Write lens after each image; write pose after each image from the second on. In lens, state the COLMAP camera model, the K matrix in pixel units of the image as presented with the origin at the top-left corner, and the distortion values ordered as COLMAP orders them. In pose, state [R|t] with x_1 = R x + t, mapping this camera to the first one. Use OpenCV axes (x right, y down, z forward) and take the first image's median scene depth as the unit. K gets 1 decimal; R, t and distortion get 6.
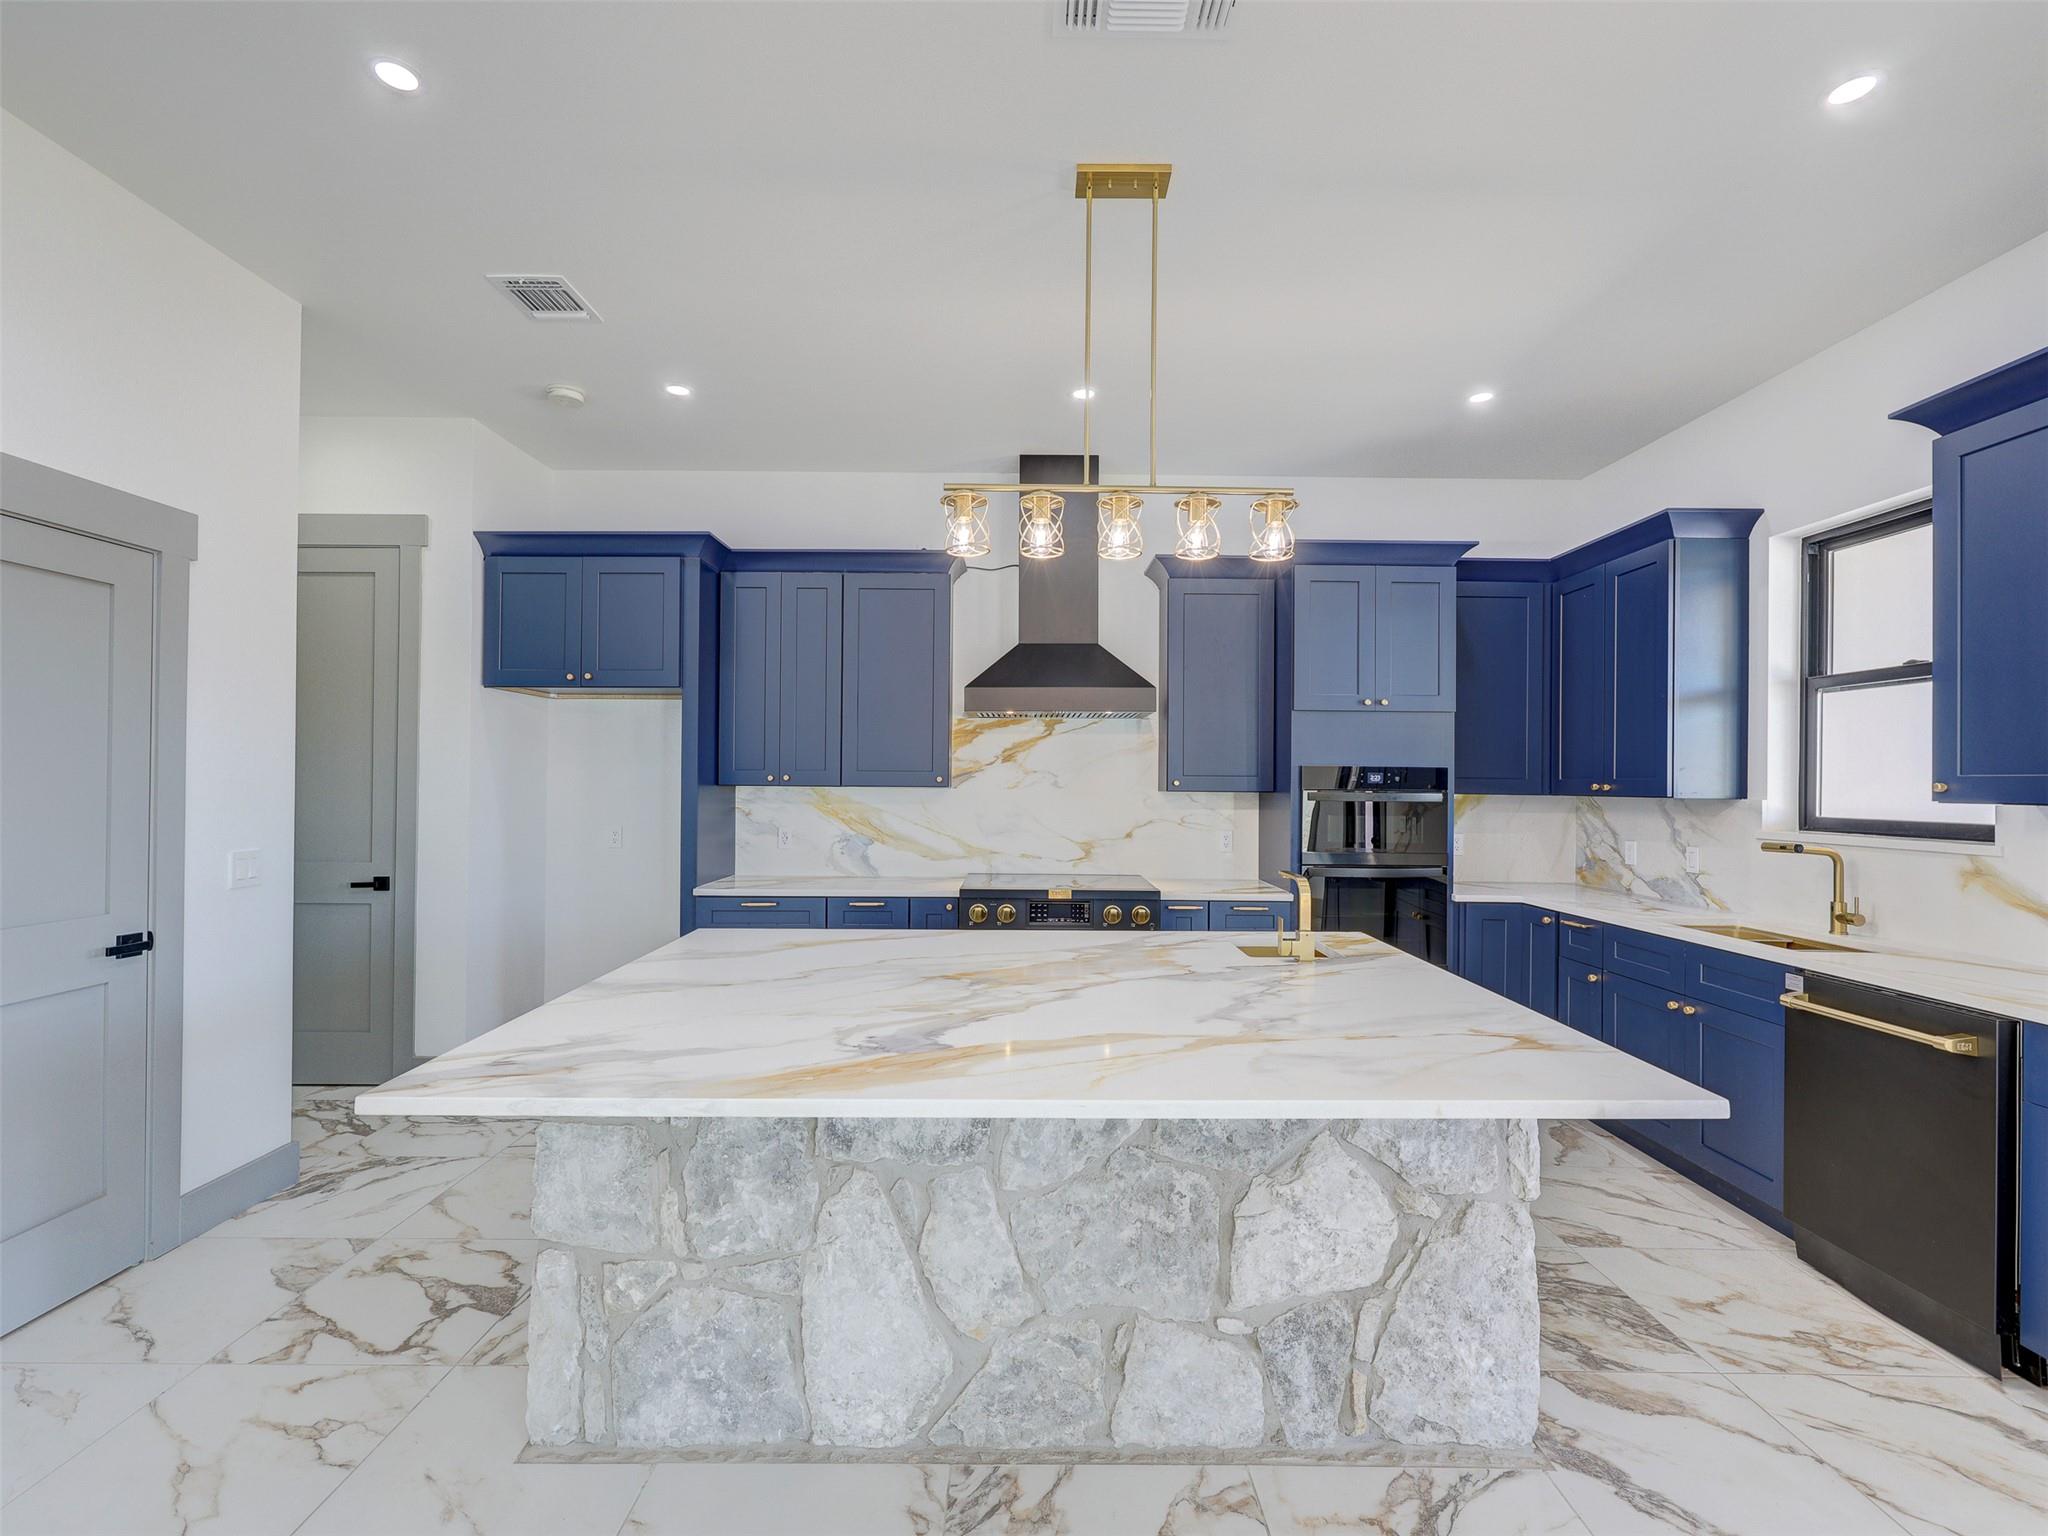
lens RADIAL K [[924.0, 0, 1024.8], [0, 924.0, 773.0], [0, 0, 1]] dist [0.001940, -0.000463]
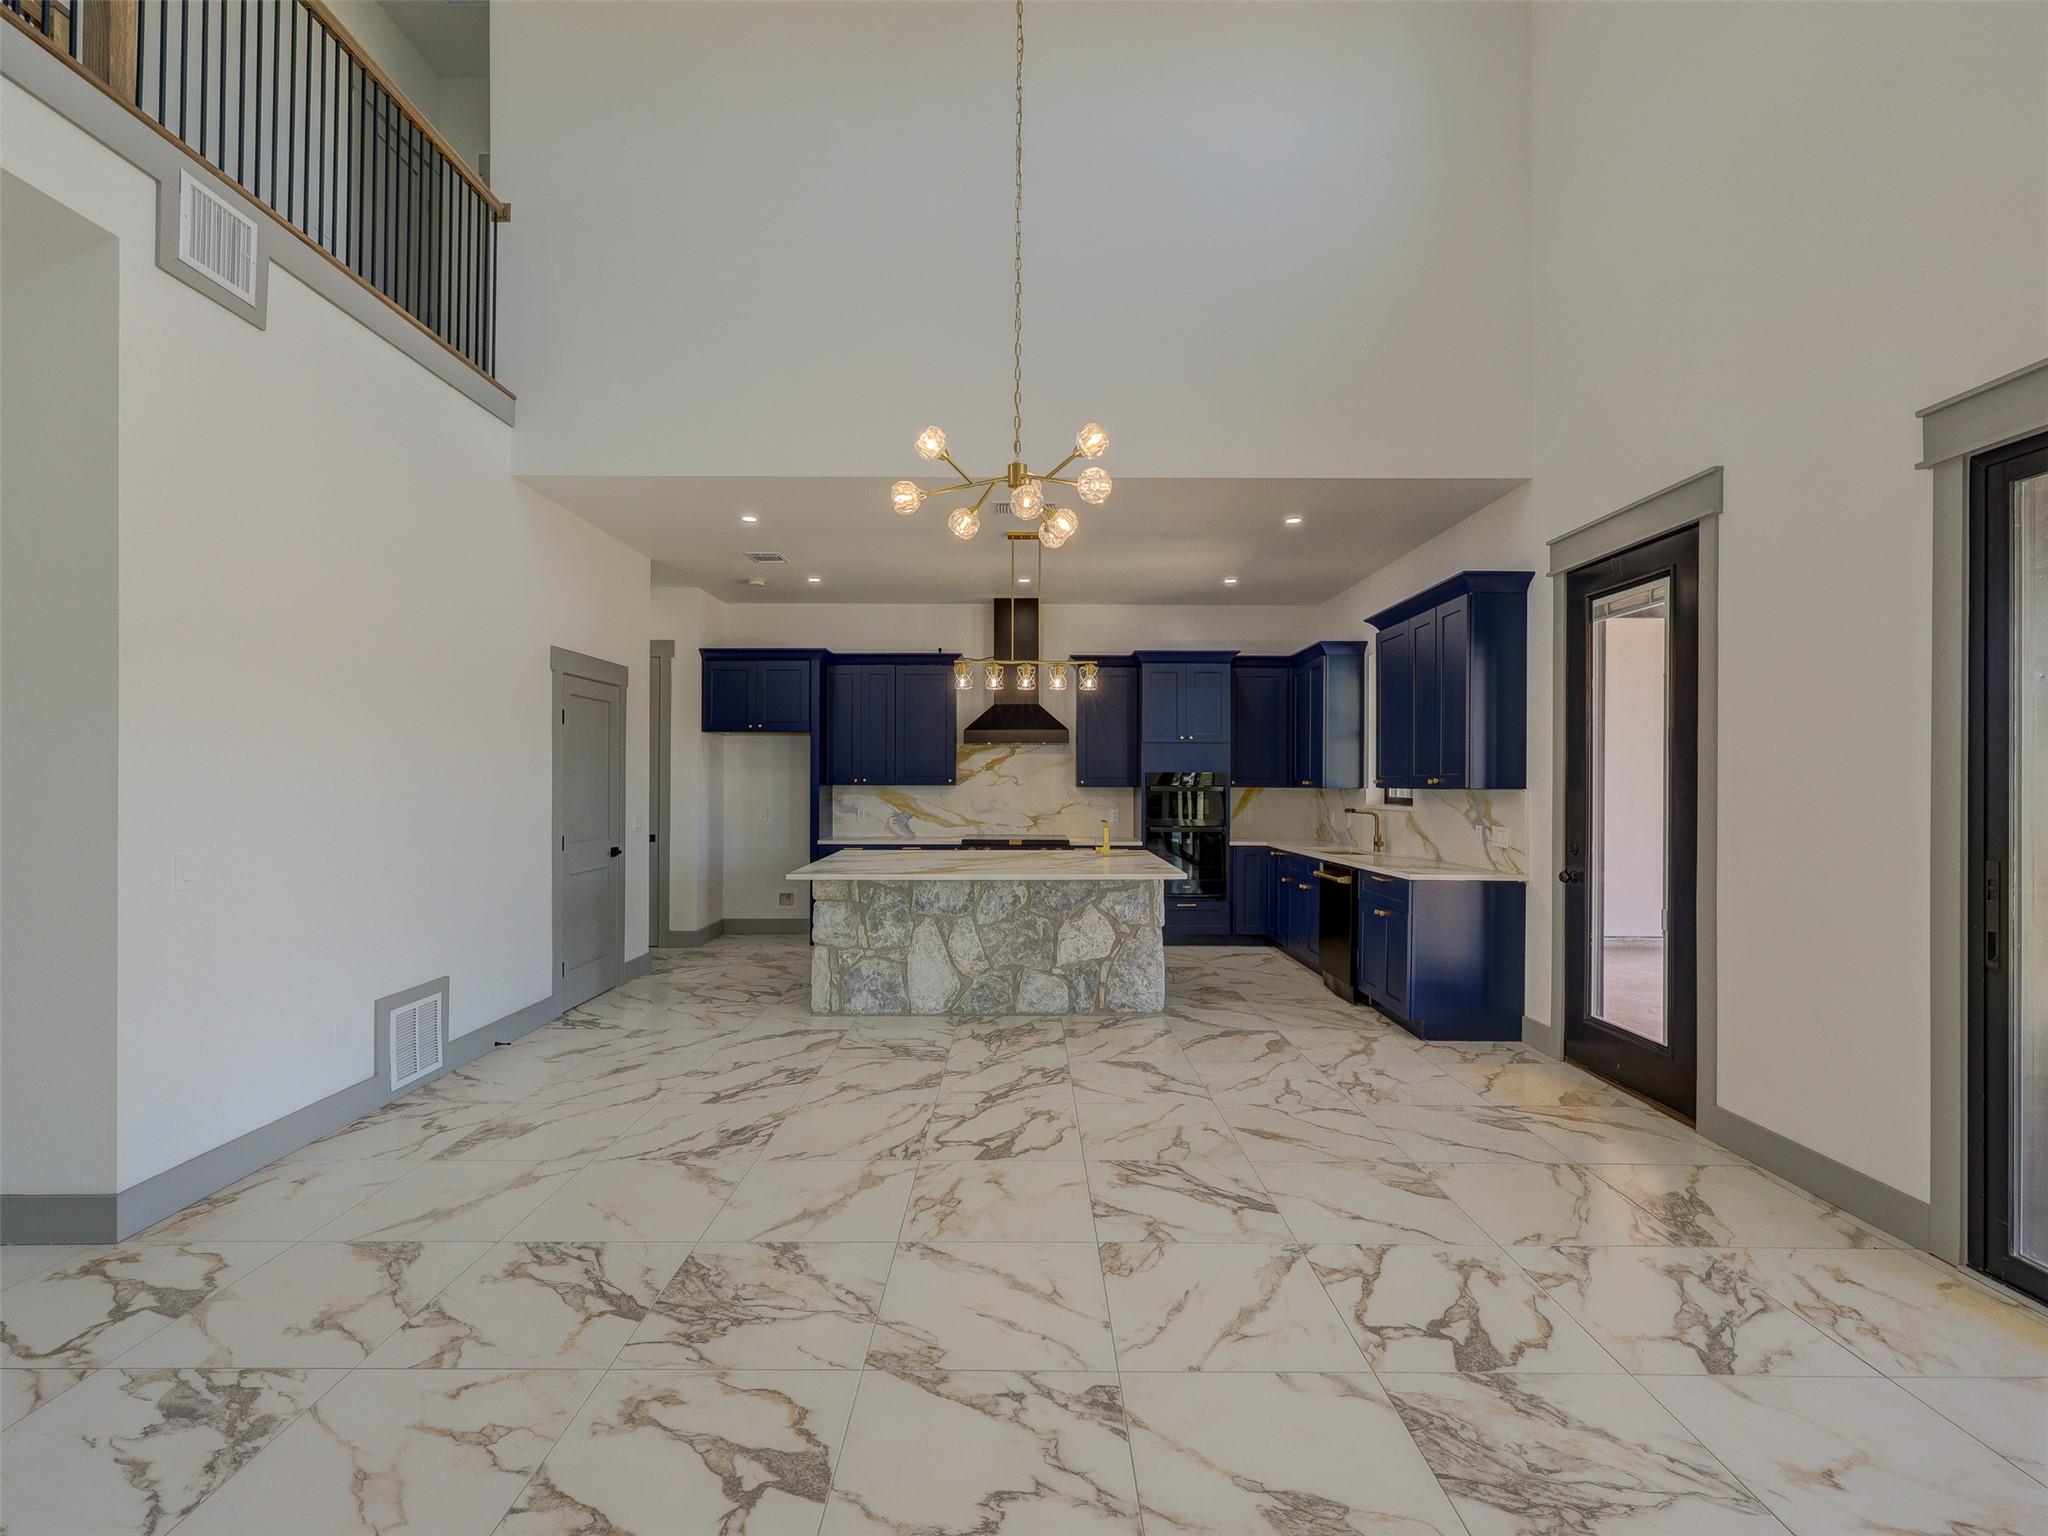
lens RADIAL K [[924.0, 0, 1024.8], [0, 924.0, 773.0], [0, 0, 1]] dist [0.001940, -0.000463]
pose [[0.999975, -0.006473, -0.003004, 0.094599], [0.006472, 0.999979, -0.000058, -0.011406], [0.003004, 0.000038, 0.999995, -1.292671]]
